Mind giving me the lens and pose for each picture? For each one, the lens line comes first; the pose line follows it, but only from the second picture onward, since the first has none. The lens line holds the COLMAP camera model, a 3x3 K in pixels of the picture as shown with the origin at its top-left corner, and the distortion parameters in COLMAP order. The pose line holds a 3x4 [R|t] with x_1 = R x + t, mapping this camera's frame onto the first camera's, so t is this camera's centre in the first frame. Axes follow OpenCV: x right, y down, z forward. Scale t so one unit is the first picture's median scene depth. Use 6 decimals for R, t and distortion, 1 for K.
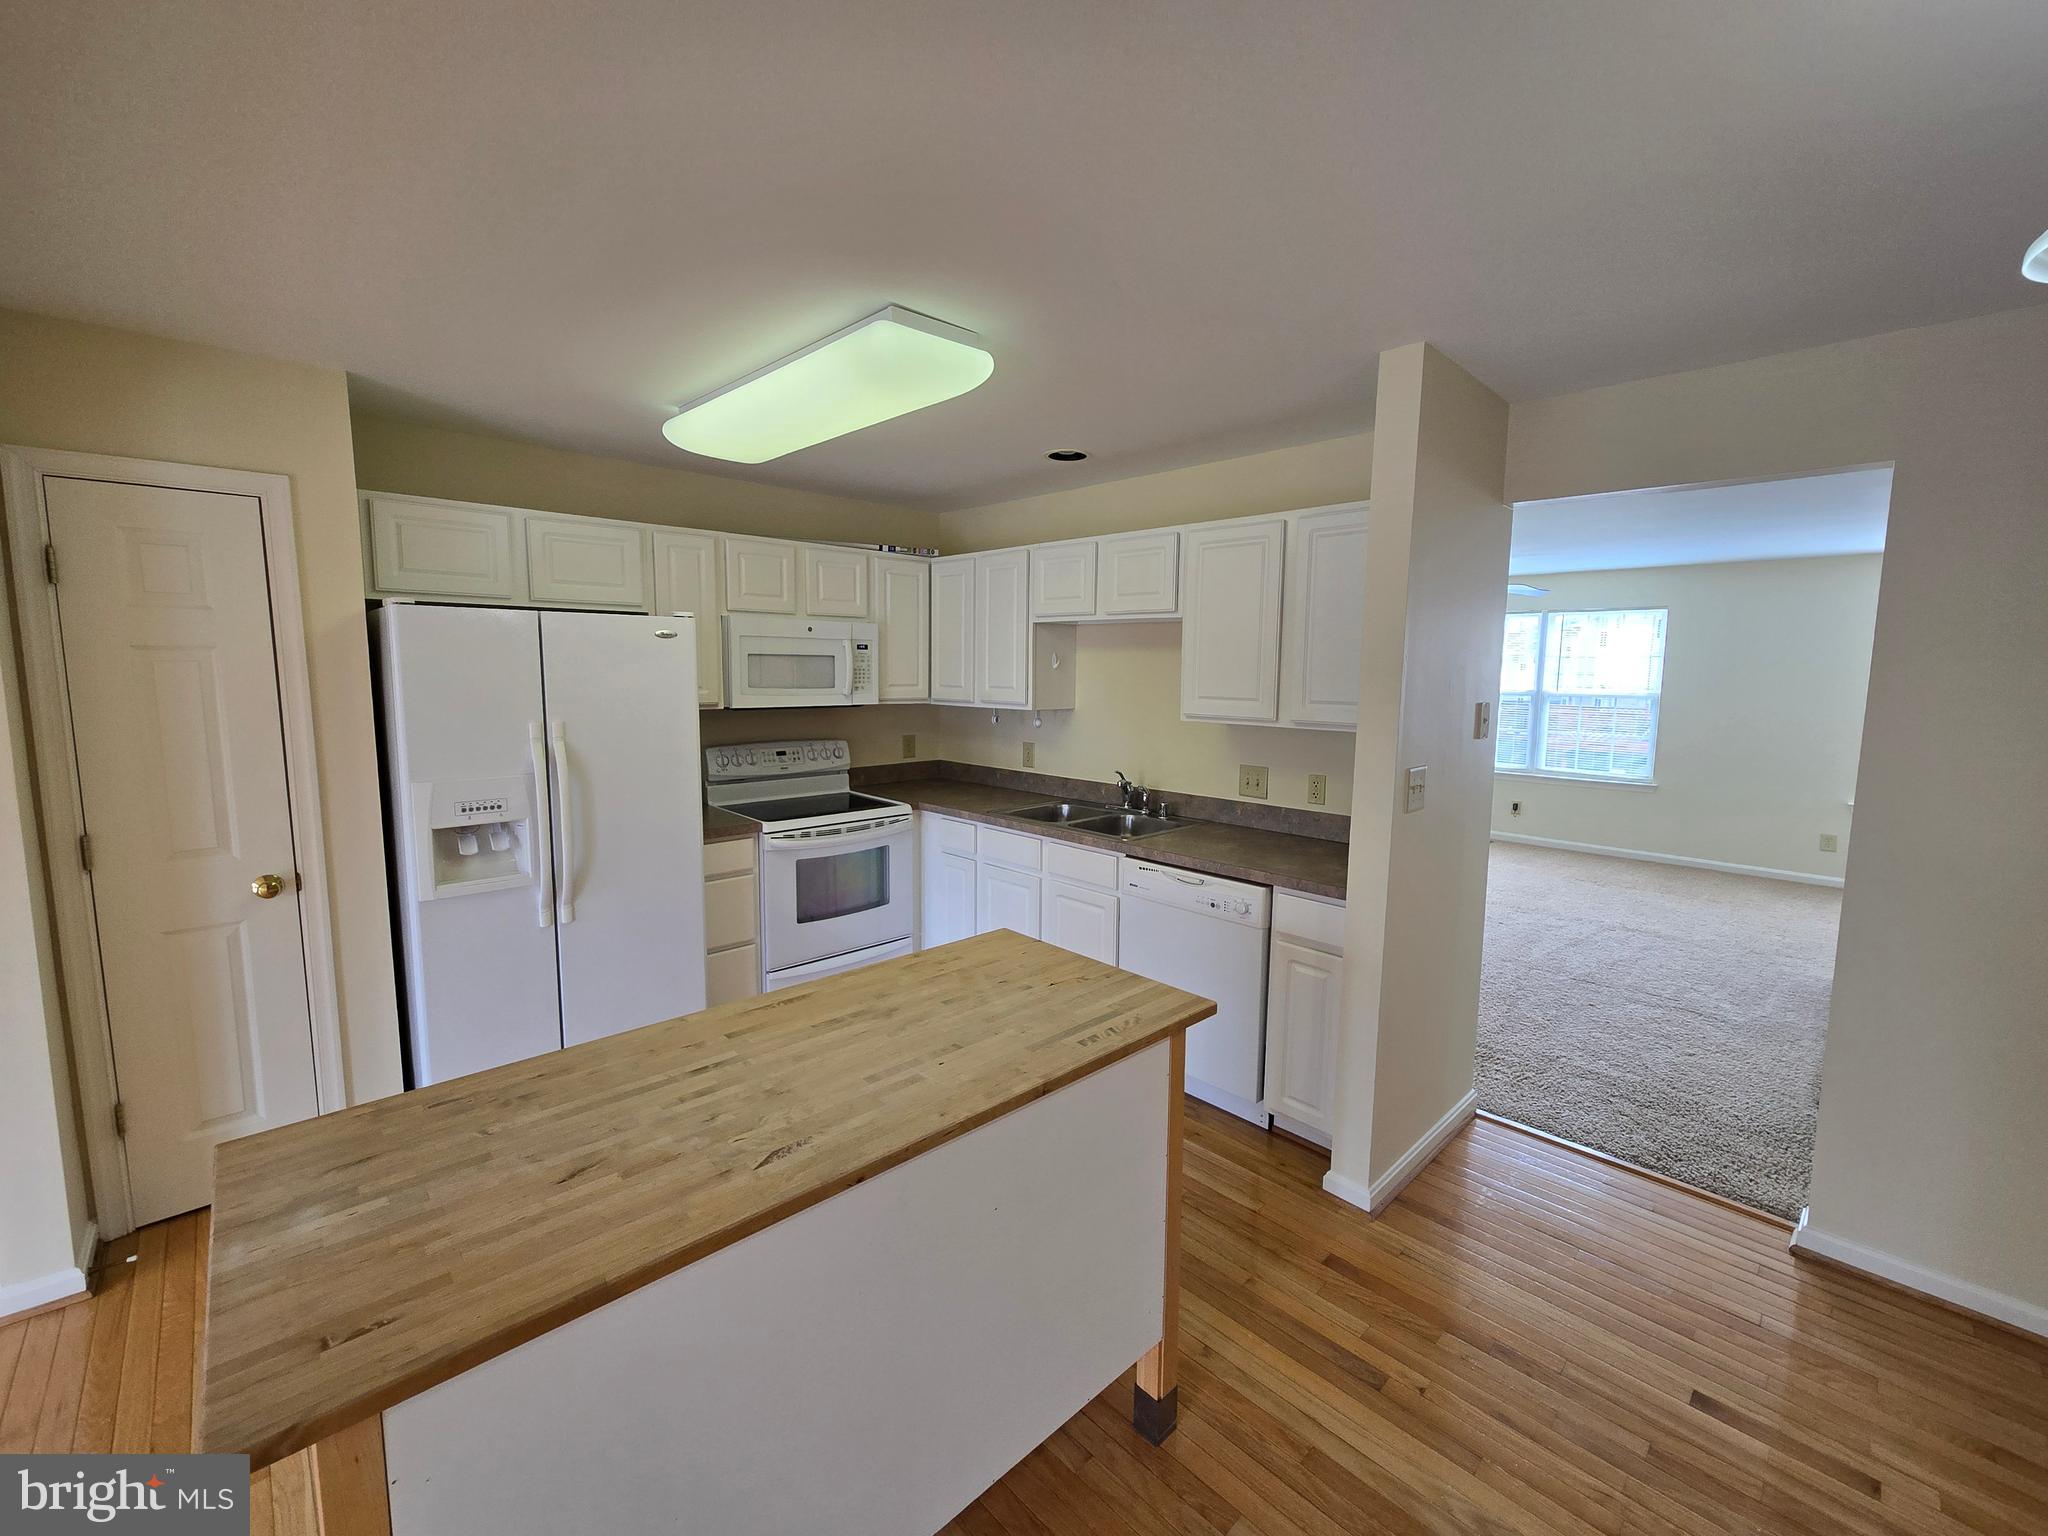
lens RADIAL K [[842.7, 0, 1029.6], [0, 842.7, 757.1], [0, 0, 1]] dist [-0.002322, 0.002016]
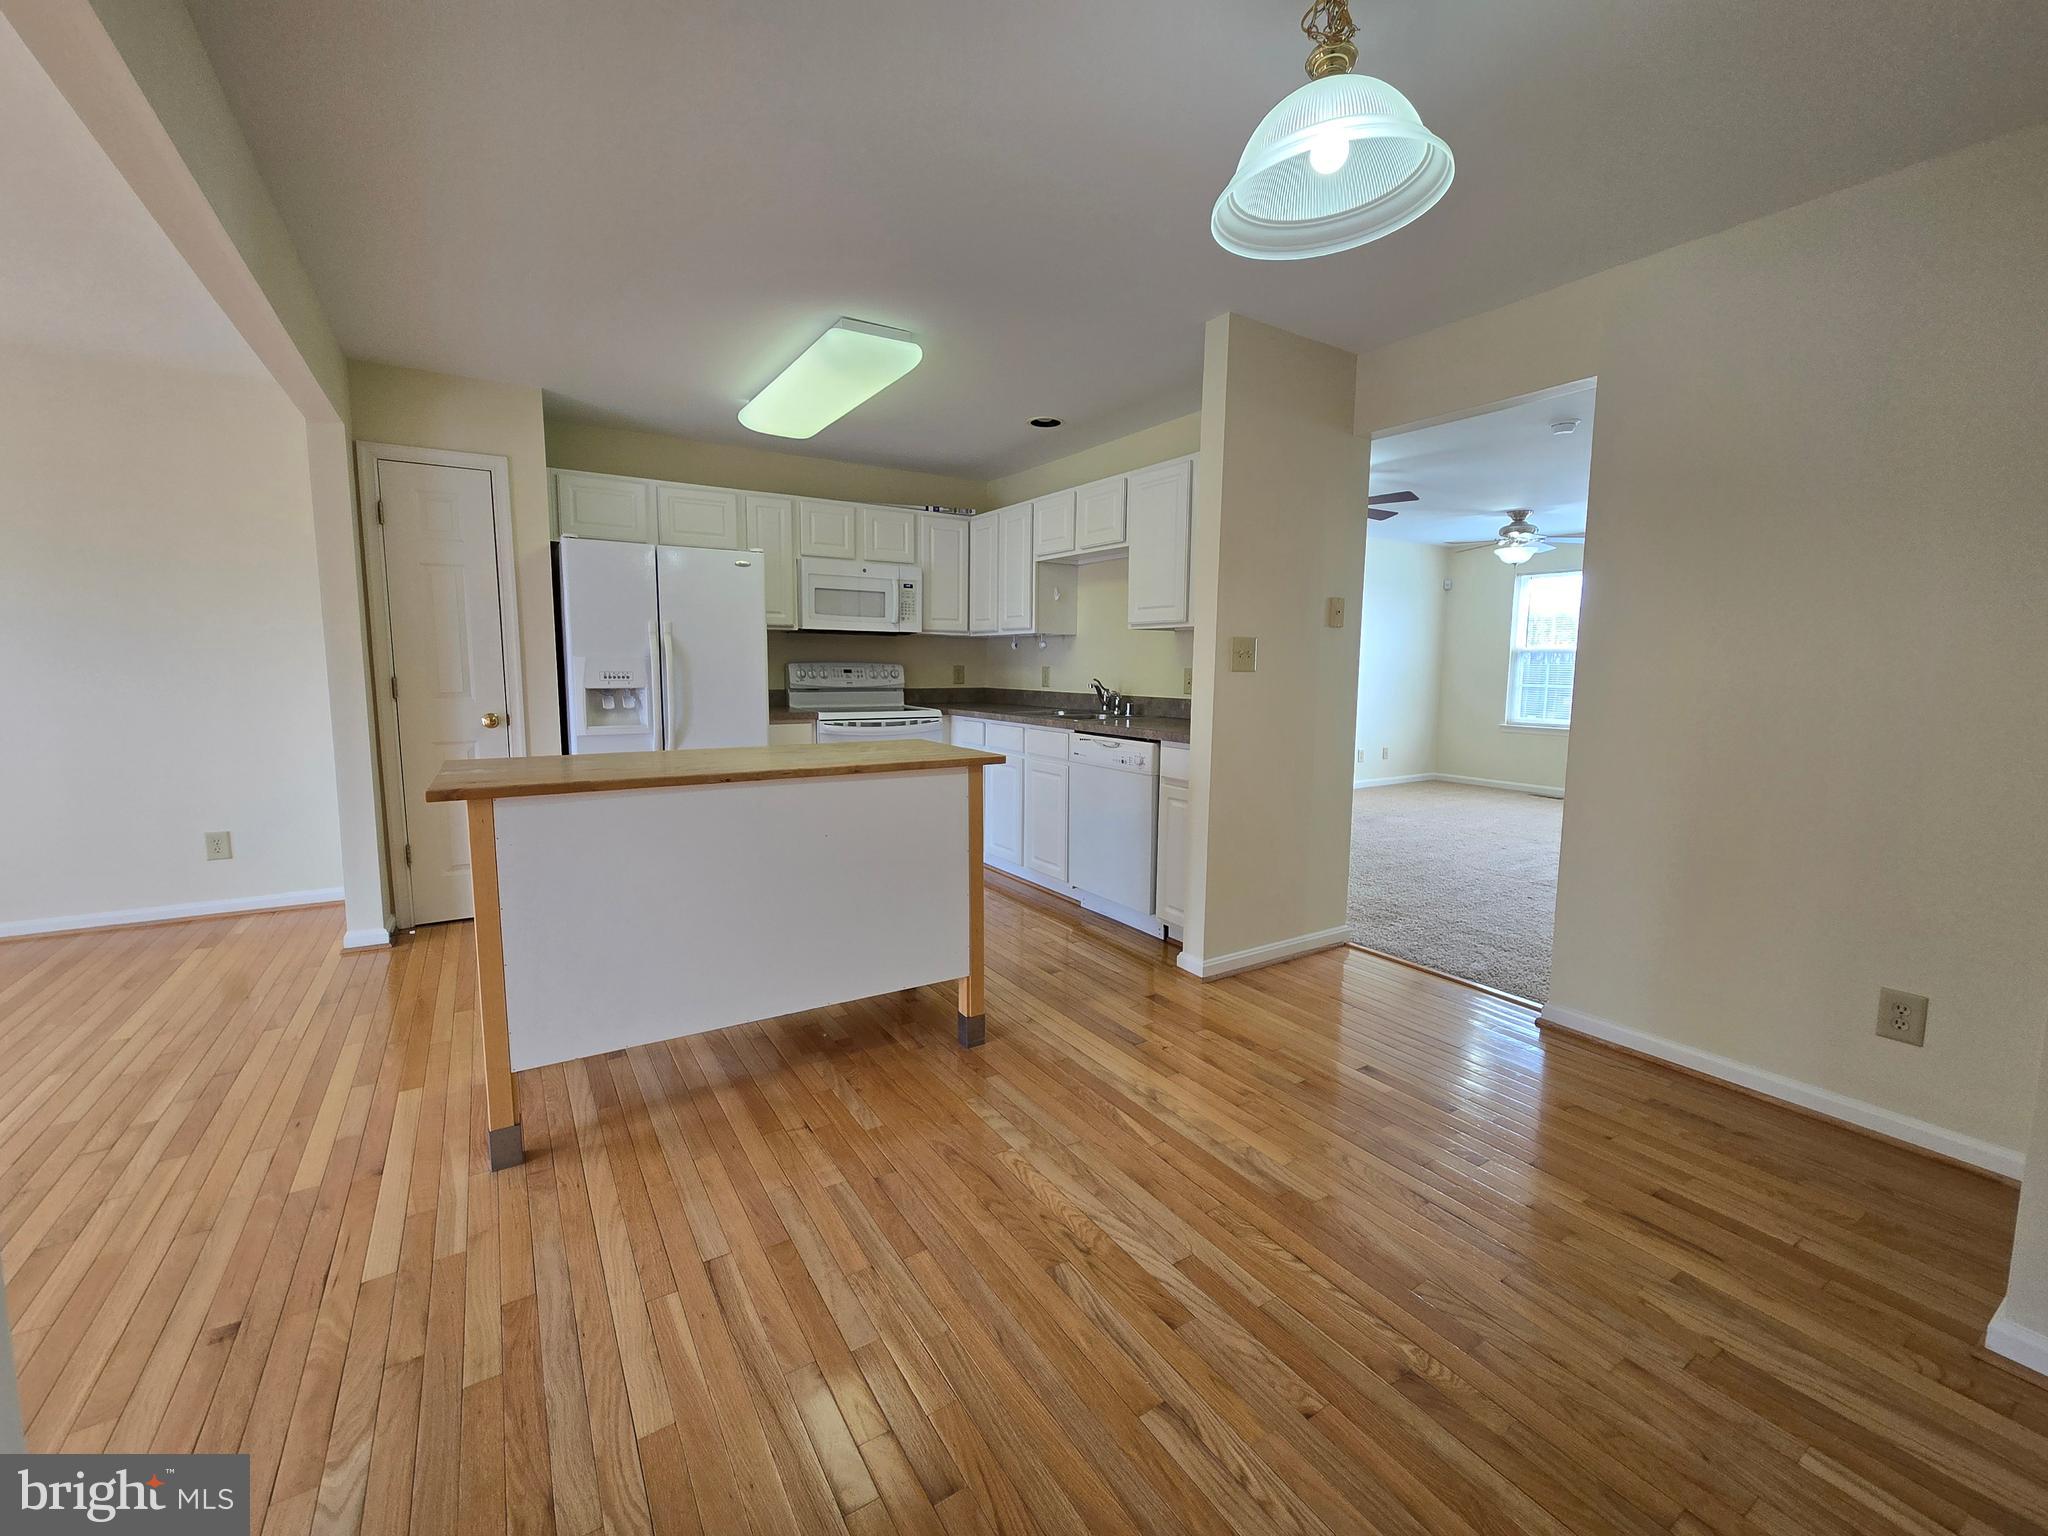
lens RADIAL K [[842.7, 0, 1030.7], [0, 842.7, 754.3], [0, 0, 1]] dist [-0.002322, 0.002016]
pose [[0.980450, 0.020131, -0.195735, 0.290380], [-0.020777, 0.999783, -0.001252, 0.148266], [0.195667, 0.005294, 0.980656, -0.253163]]
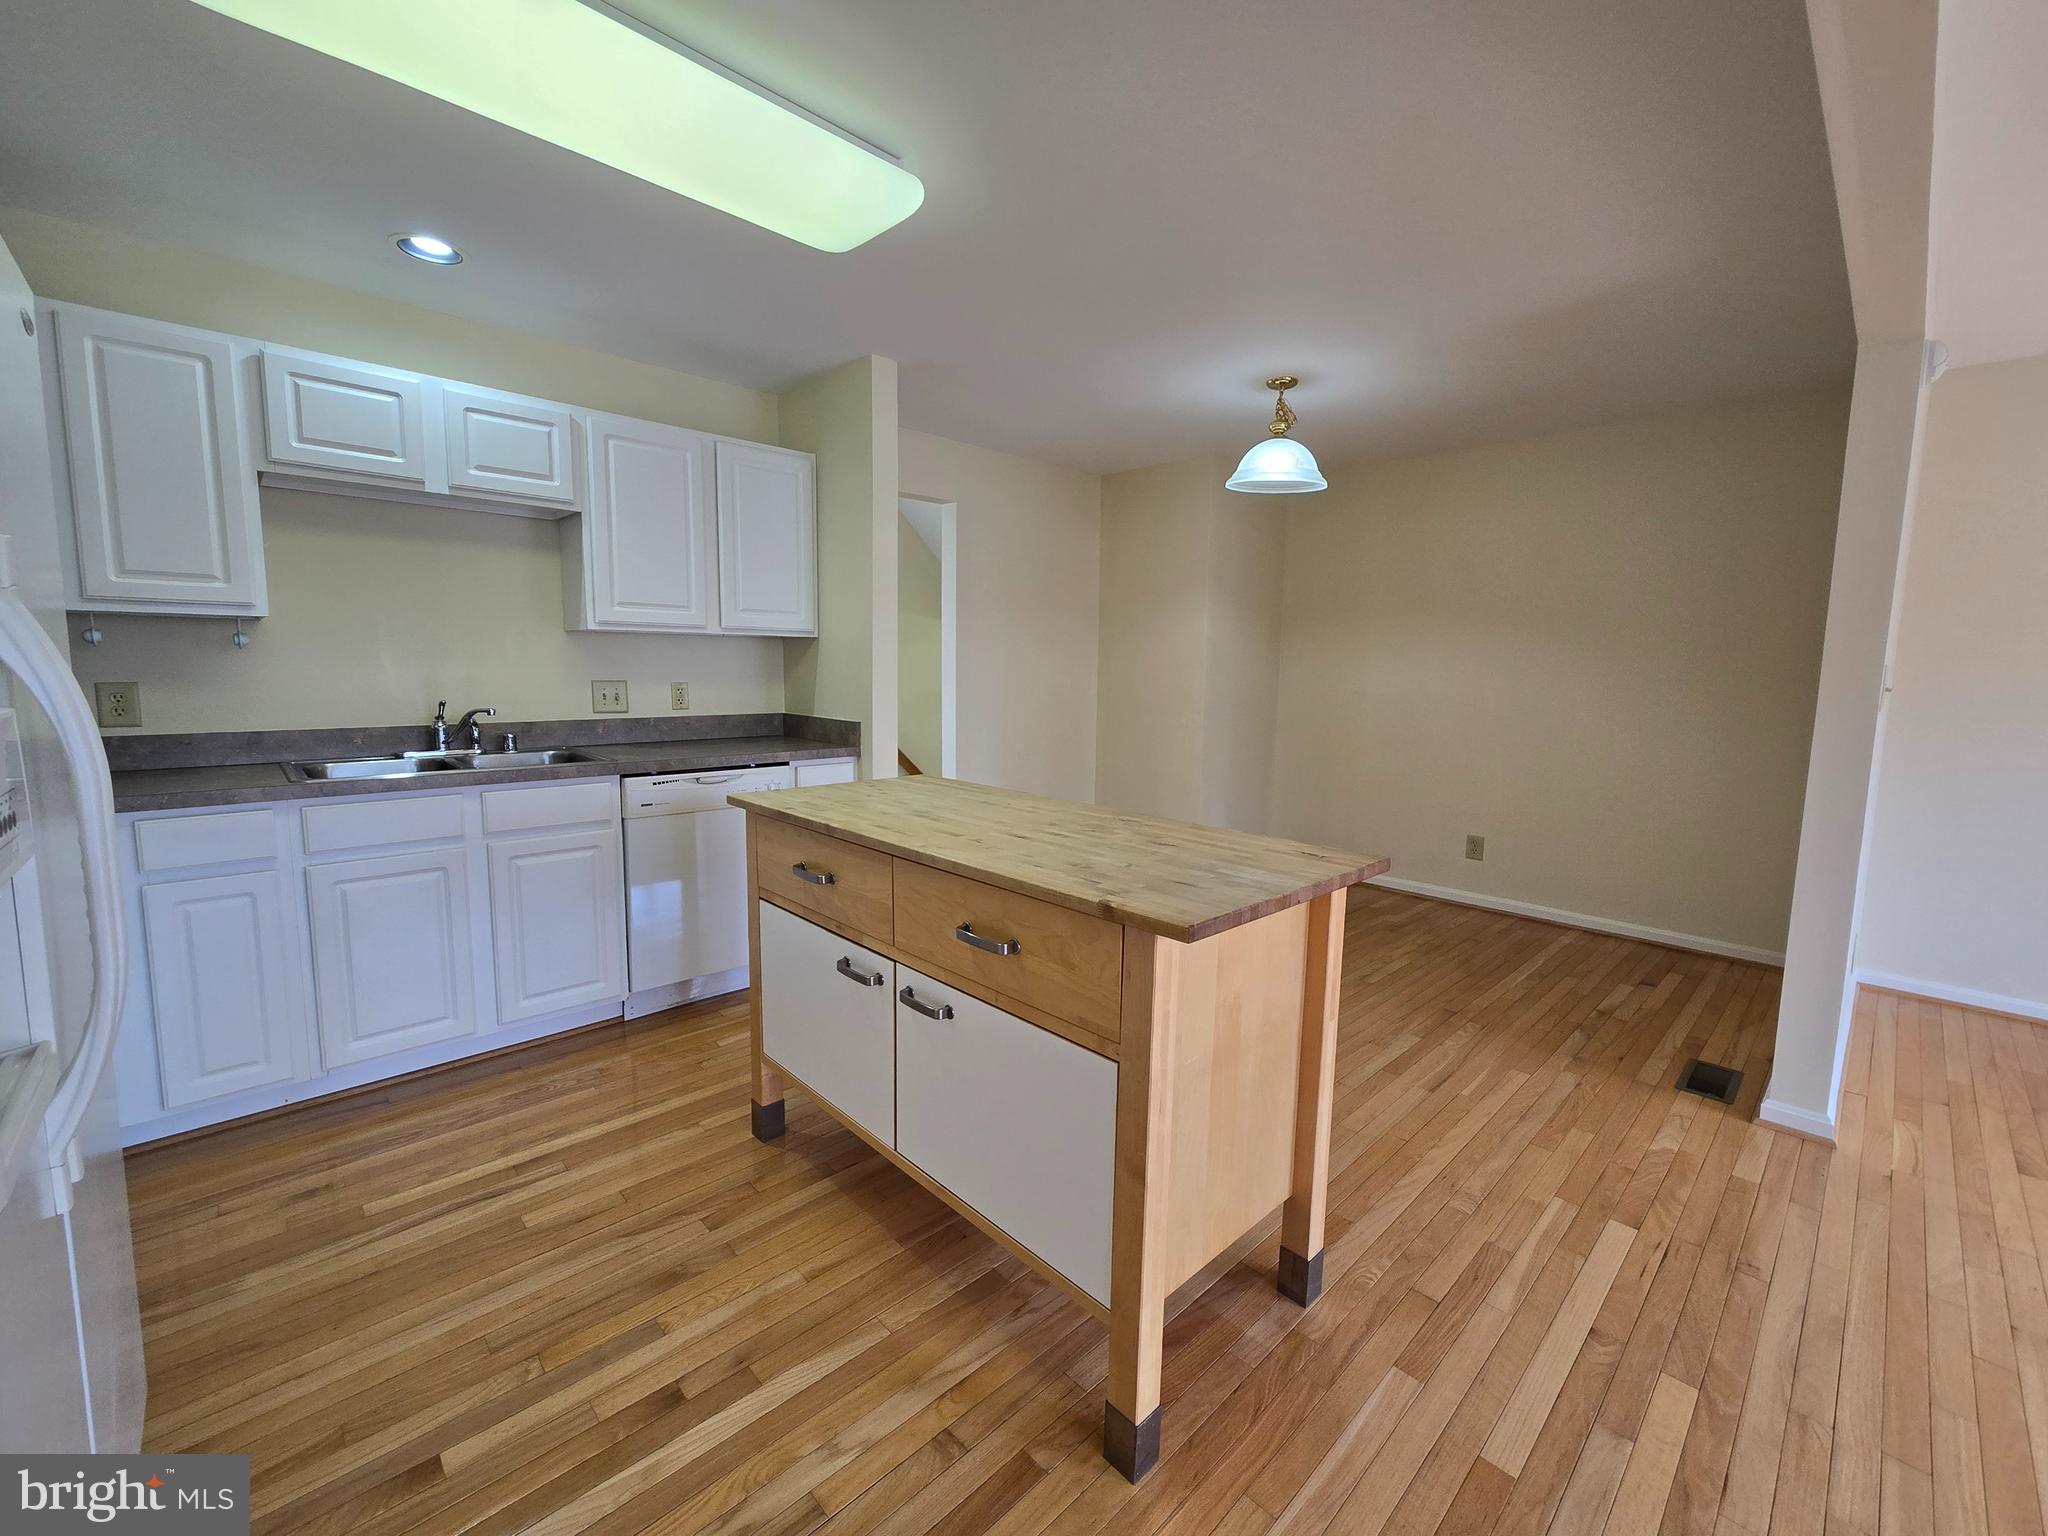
lens RADIAL K [[842.7, 0, 1029.2], [0, 842.7, 760.5], [0, 0, 1]] dist [-0.002322, 0.002016]
pose [[0.007499, -0.122627, 0.992424, -0.733079], [0.095711, 0.987984, 0.121355, 0.031577], [-0.995381, 0.094076, 0.019146, 0.538373]]
